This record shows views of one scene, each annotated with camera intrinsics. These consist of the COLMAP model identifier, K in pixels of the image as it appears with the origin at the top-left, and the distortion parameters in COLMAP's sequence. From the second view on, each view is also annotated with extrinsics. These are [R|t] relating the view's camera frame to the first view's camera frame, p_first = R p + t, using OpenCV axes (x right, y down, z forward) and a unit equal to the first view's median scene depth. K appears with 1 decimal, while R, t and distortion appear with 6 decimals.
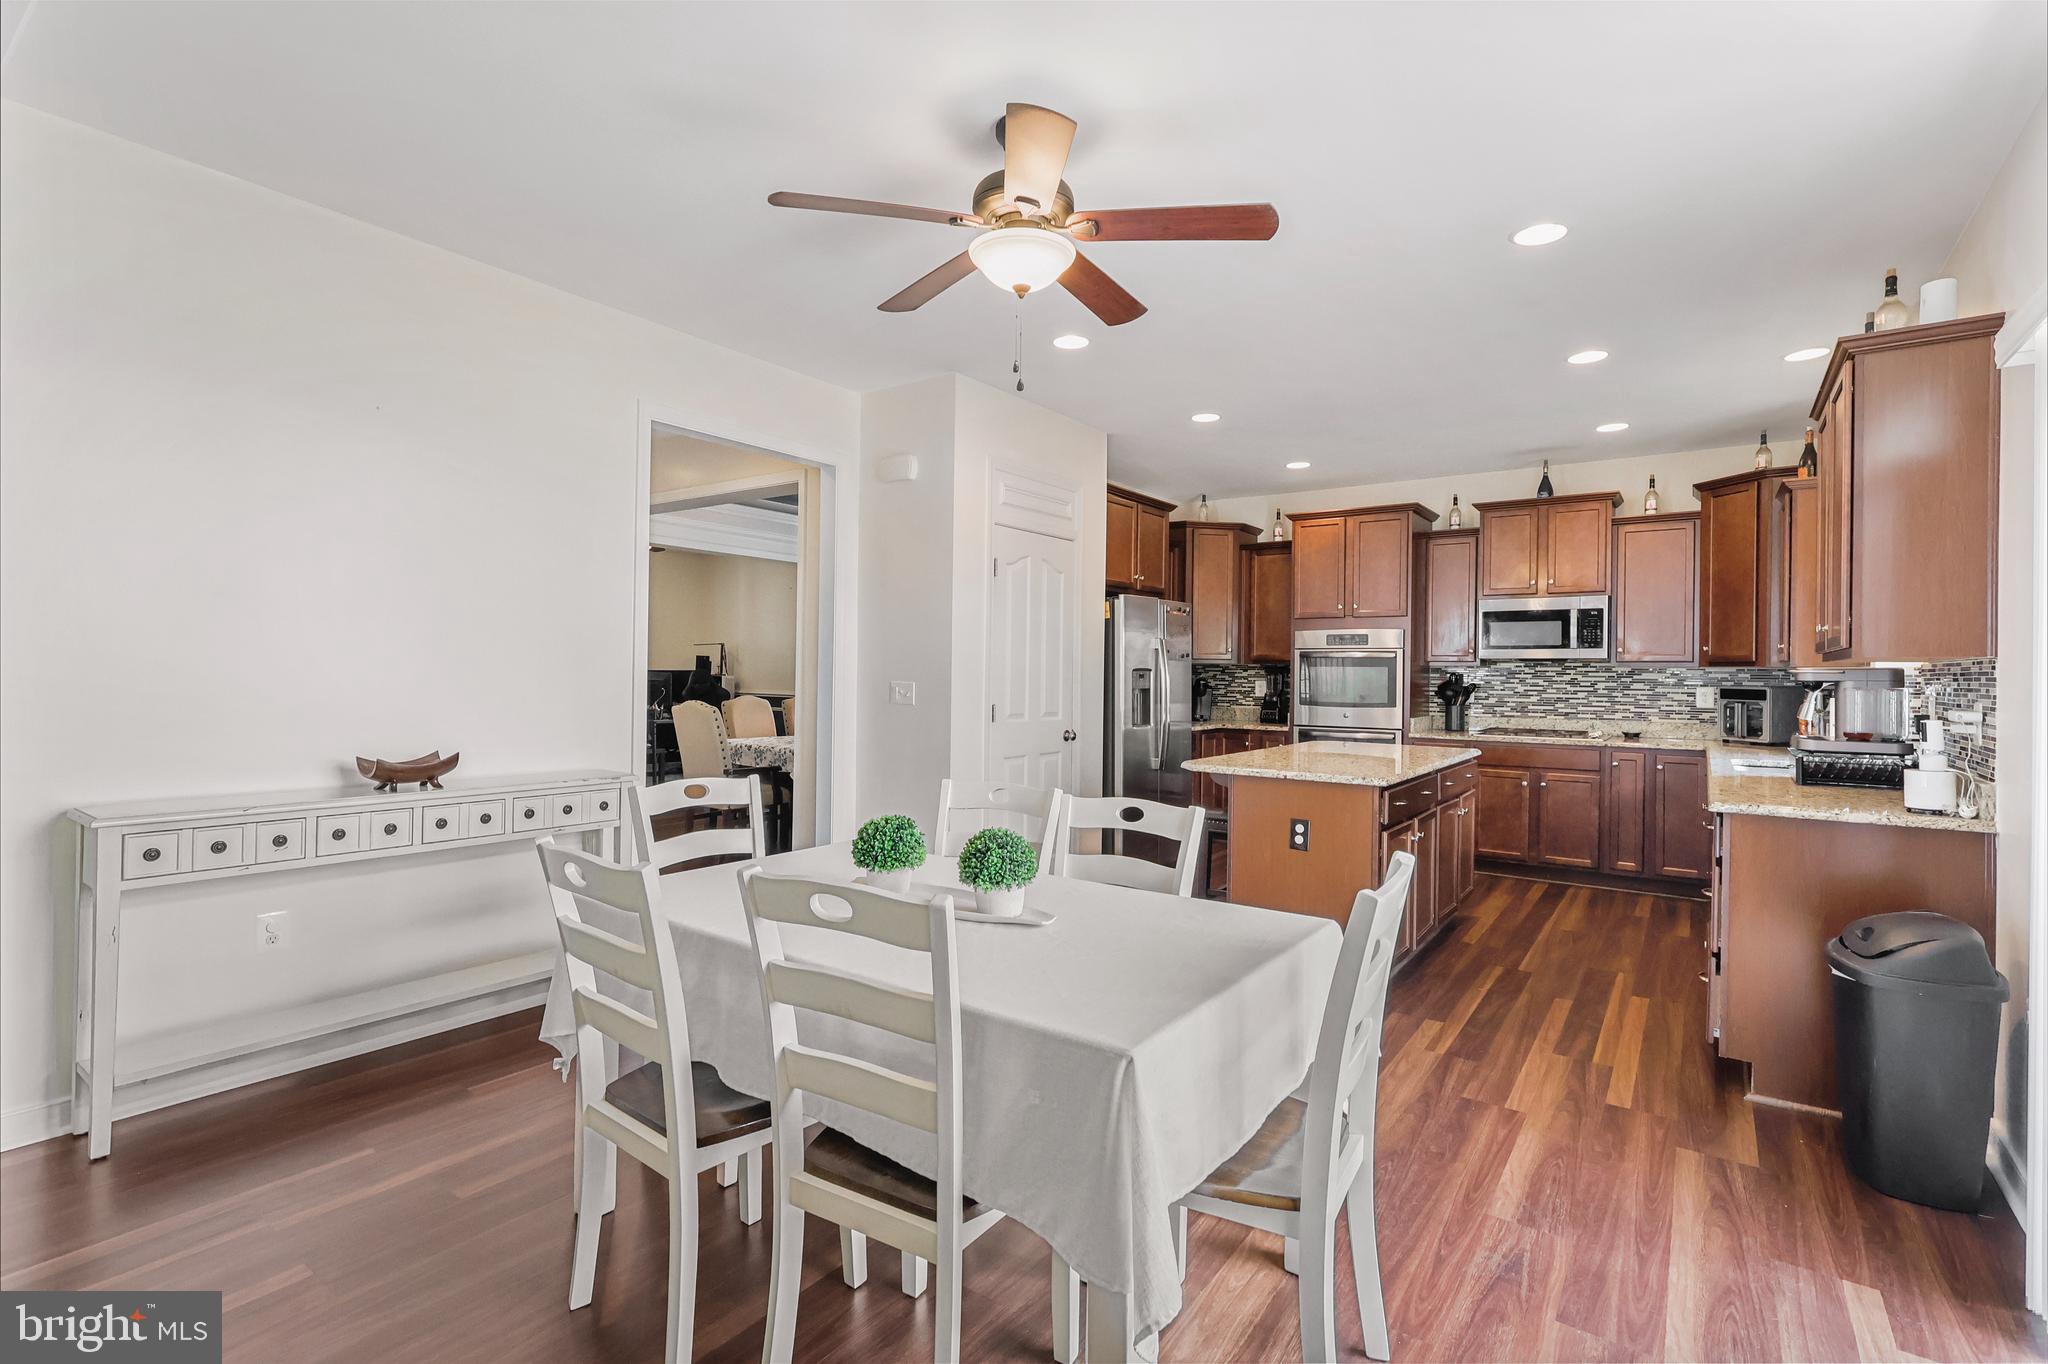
lens RADIAL K [[957.7, 0, 1025.5], [0, 957.7, 679.1], [0, 0, 1]] dist [-0.012970, 0.001718]
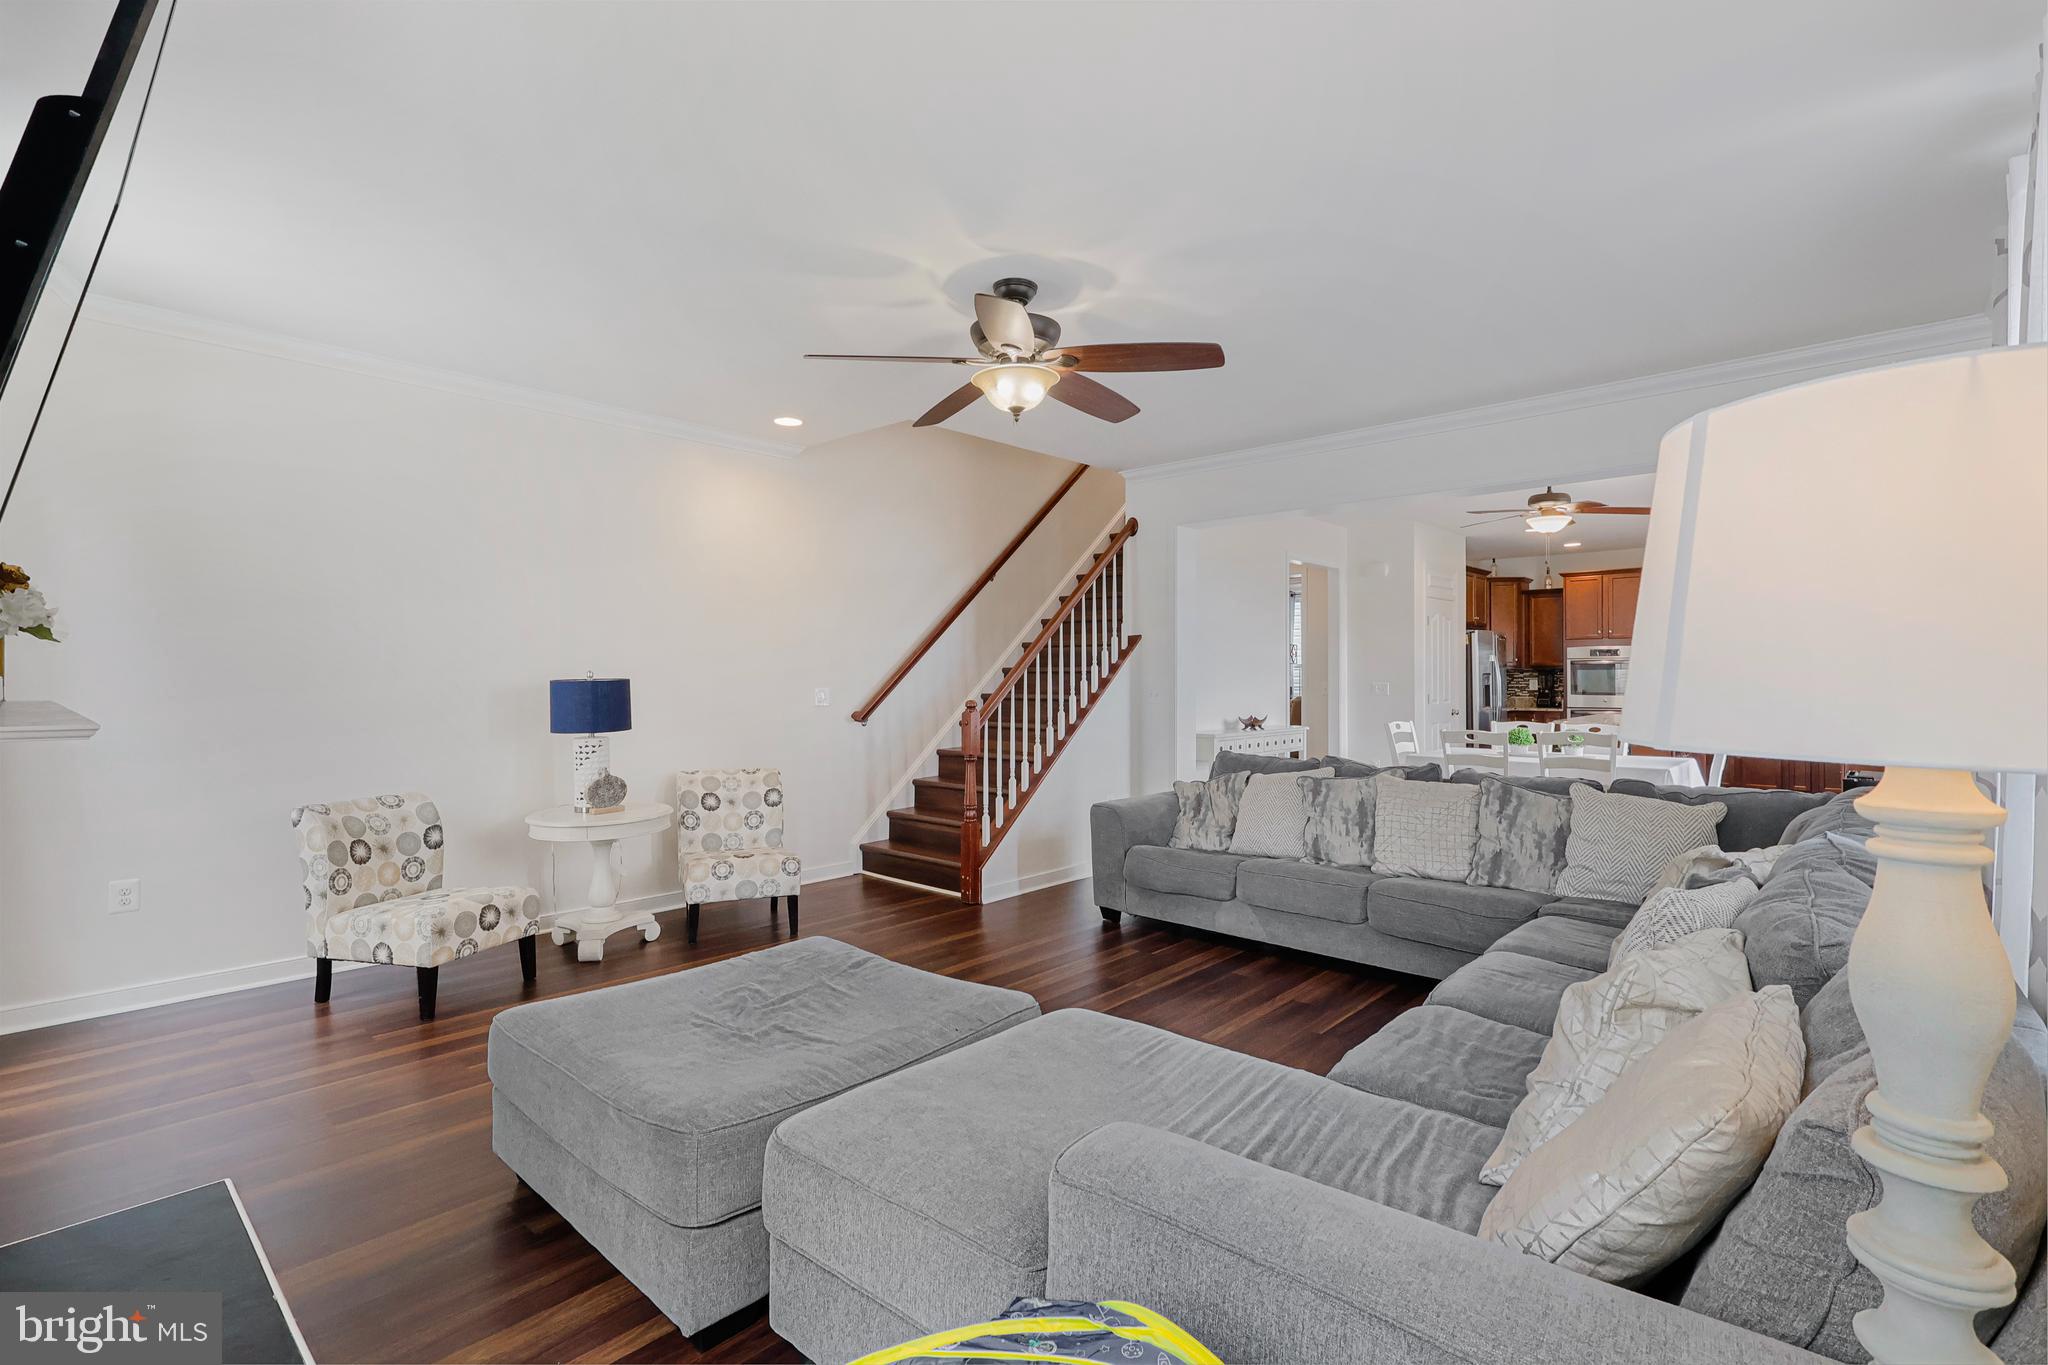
lens RADIAL K [[957.7, 0, 1020.6], [0, 957.7, 682.6], [0, 0, 1]] dist [-0.012970, 0.001718]
pose [[0.992527, -0.016987, -0.120840, -0.480019], [0.016632, 0.999854, -0.003945, -0.001679], [0.120889, 0.001906, 0.992664, -0.757133]]
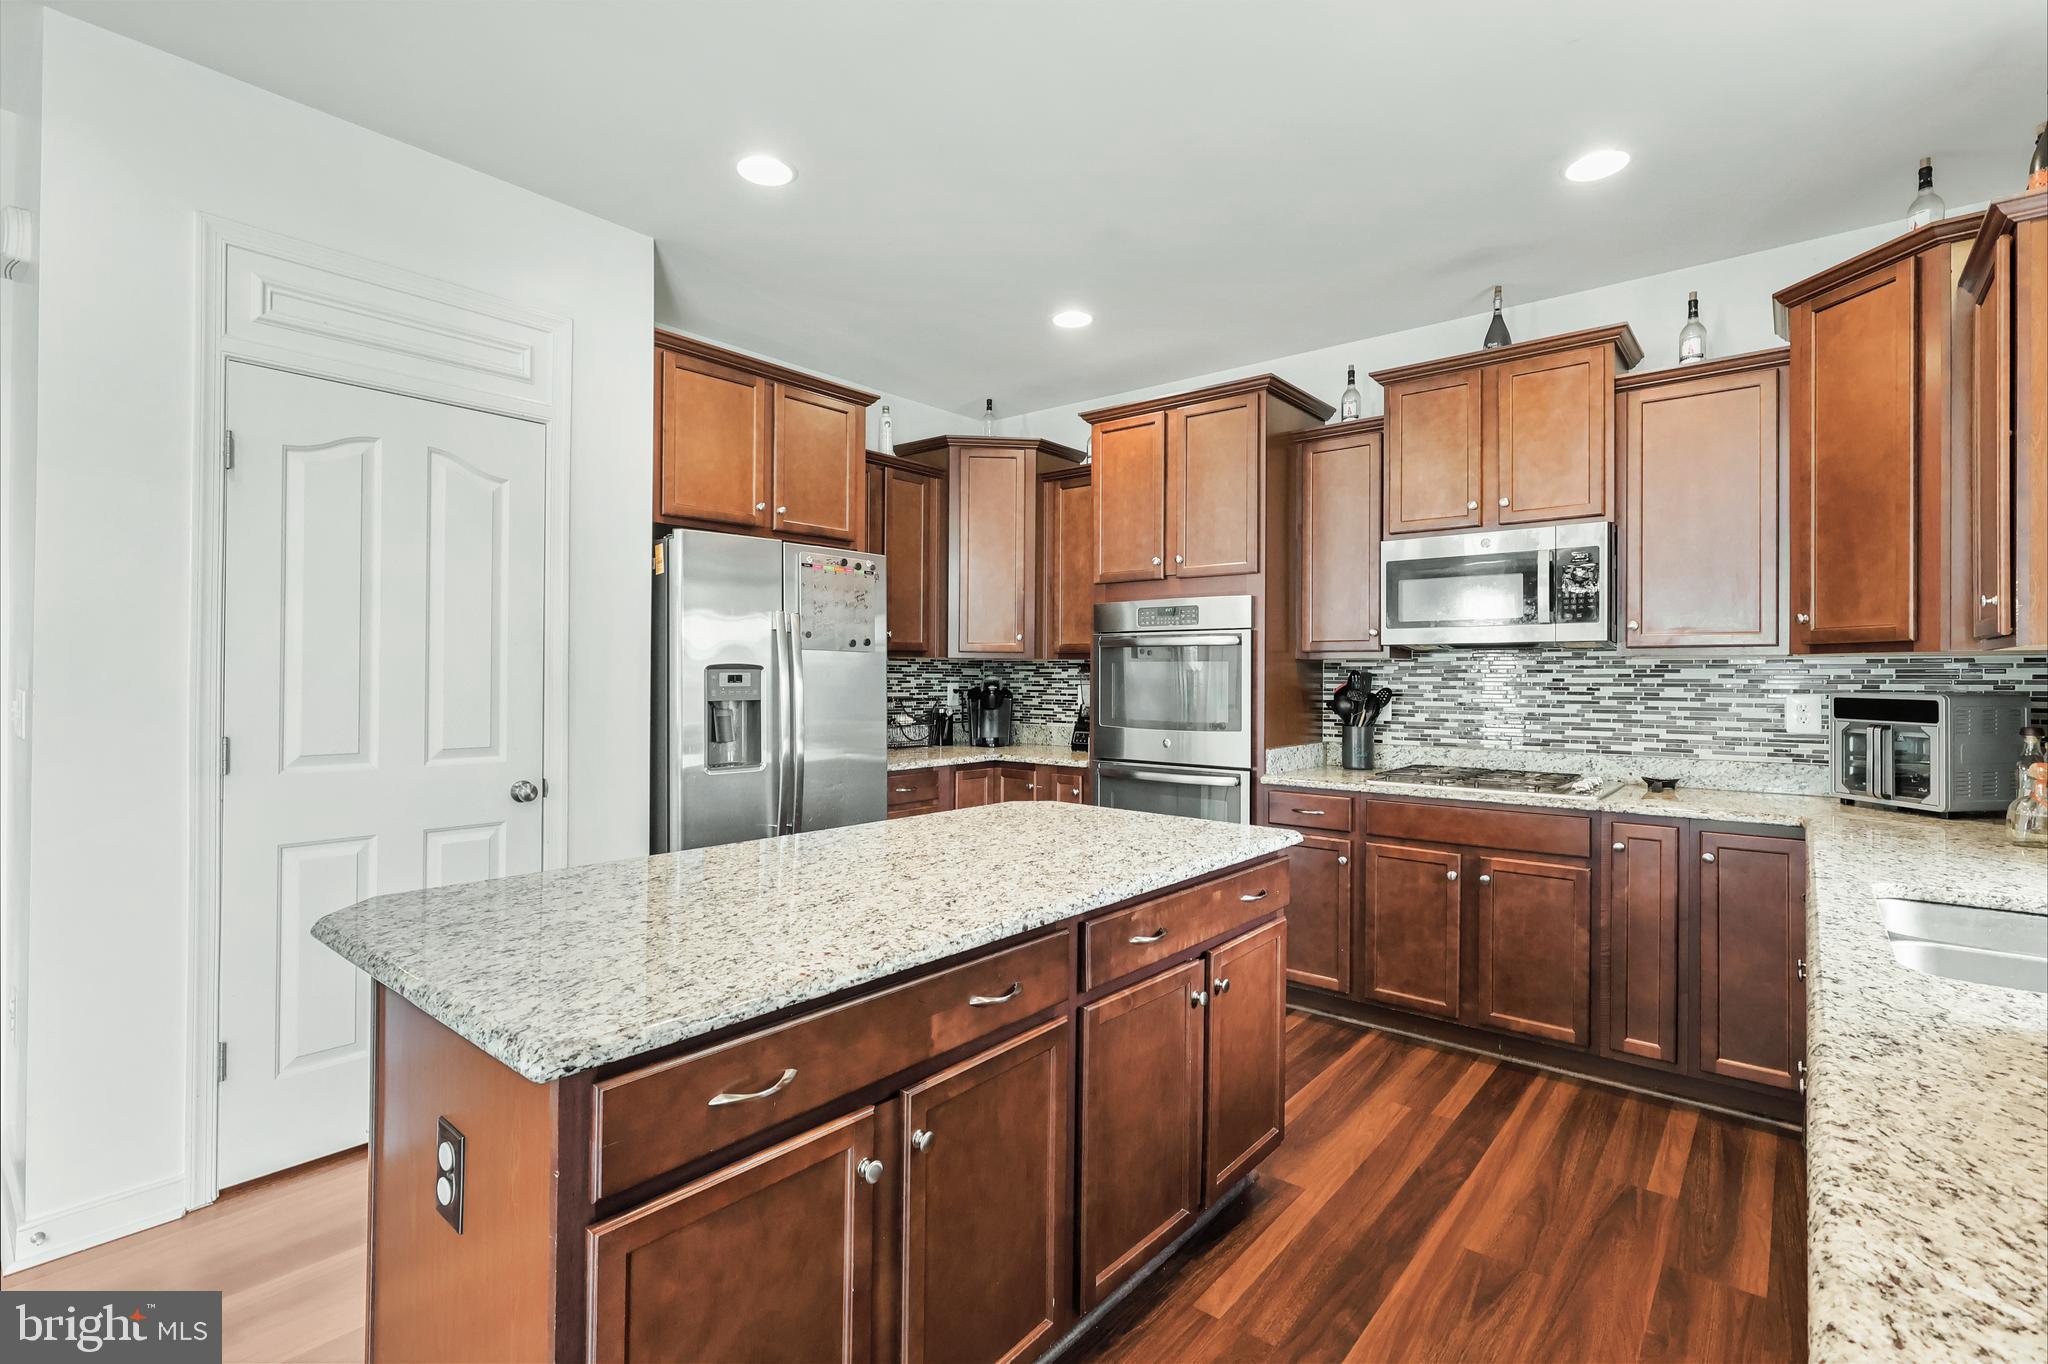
lens RADIAL K [[957.7, 0, 1026.5], [0, 957.7, 674.7], [0, 0, 1]] dist [-0.012970, 0.001718]
pose [[0.997792, -0.004583, -0.066258, 0.319226], [0.004007, 0.999953, -0.008814, 0.000576], [0.066295, 0.008529, 0.997764, 0.445695]]
